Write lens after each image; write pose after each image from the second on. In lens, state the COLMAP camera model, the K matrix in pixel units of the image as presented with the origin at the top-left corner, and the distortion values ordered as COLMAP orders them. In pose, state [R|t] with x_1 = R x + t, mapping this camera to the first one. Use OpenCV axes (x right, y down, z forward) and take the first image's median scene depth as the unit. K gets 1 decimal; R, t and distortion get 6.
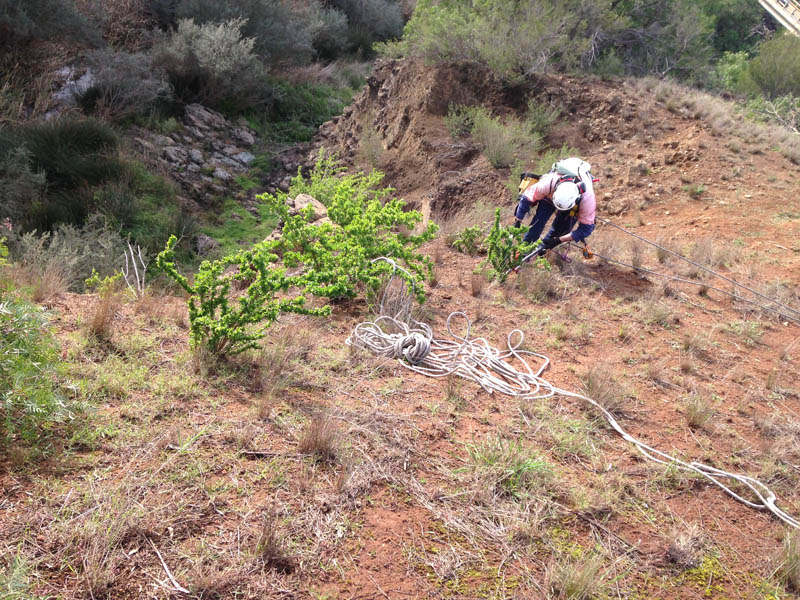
lens RADIAL K [[772.2, 0, 400.0], [0, 772.2, 300.0], [0, 0, 1]] dist [0.005162, -0.005229]
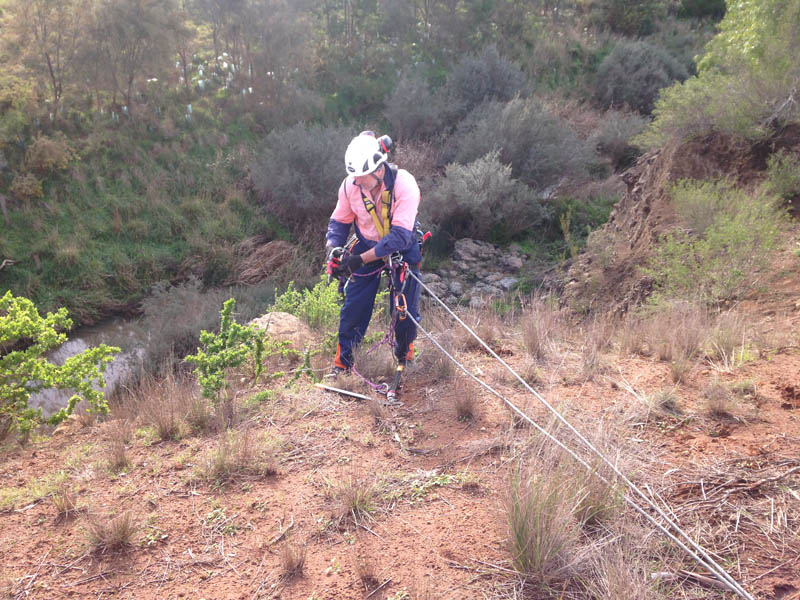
lens RADIAL K [[772.2, 0, 400.0], [0, 772.2, 300.0], [0, 0, 1]] dist [0.005162, -0.005229]
pose [[0.755192, -0.131620, -0.642153, 0.326364], [0.013138, 0.982476, -0.185925, 0.018134], [0.655371, 0.131972, 0.743688, 0.186666]]
